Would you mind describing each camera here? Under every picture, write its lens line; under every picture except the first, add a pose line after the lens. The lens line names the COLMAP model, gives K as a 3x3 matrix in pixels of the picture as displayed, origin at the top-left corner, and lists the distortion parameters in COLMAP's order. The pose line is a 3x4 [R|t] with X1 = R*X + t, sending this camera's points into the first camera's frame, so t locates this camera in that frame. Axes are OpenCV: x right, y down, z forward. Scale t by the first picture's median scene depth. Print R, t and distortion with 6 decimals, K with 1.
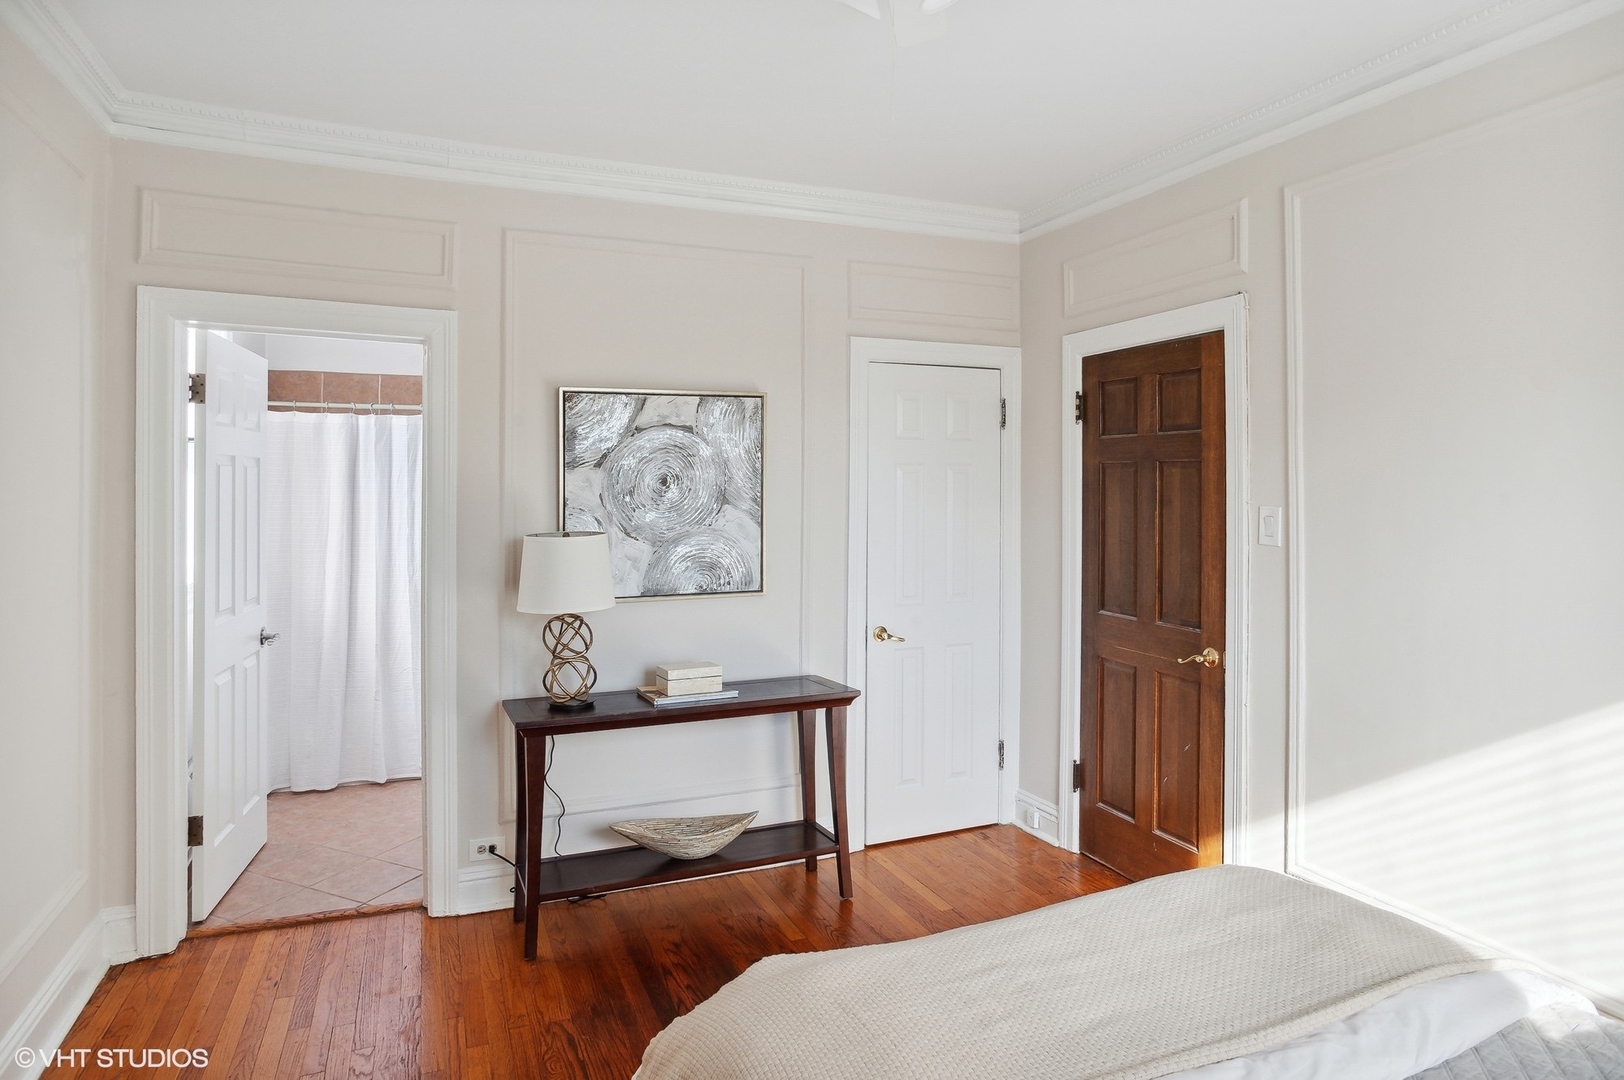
lens RADIAL K [[940.4, 0, 812.0], [0, 940.4, 540.0], [0, 0, 1]] dist [-0.079636, 0.058705]
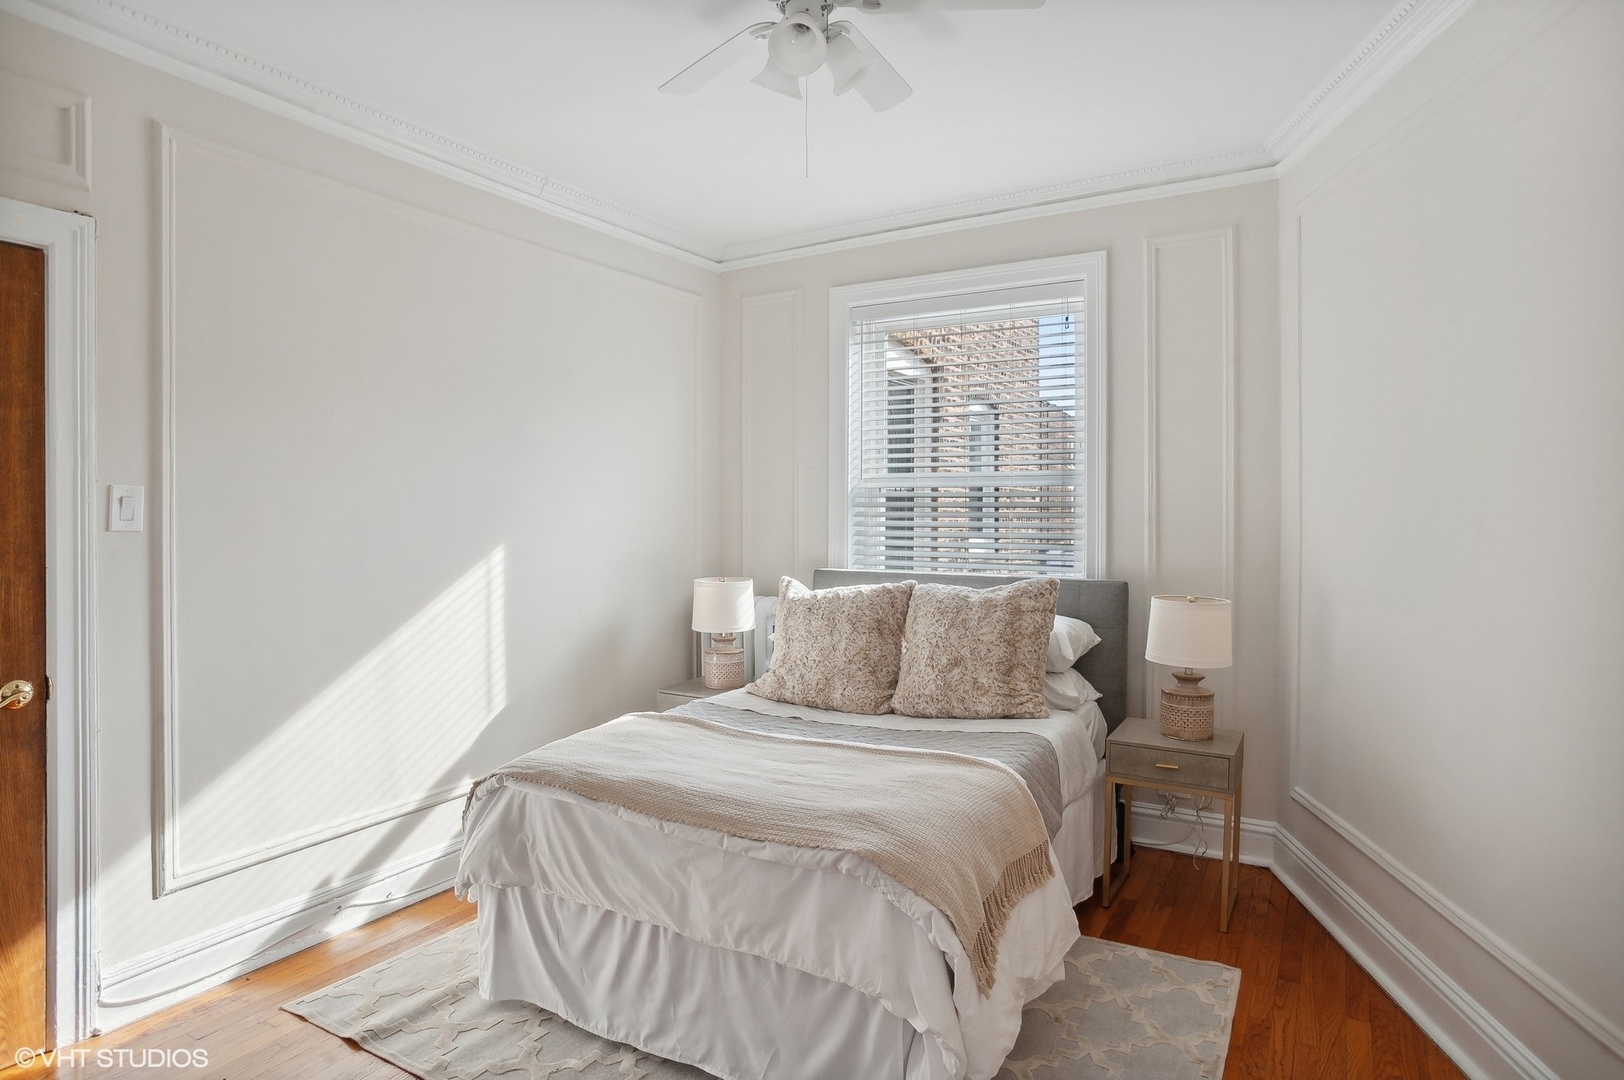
lens RADIAL K [[940.4, 0, 812.0], [0, 940.4, 540.0], [0, 0, 1]] dist [-0.079636, 0.058705]
pose [[-0.620728, -0.025431, 0.783614, -0.622039], [0.044482, 0.996722, 0.067583, -0.016833], [-0.782763, 0.076808, -0.617561, 1.153900]]
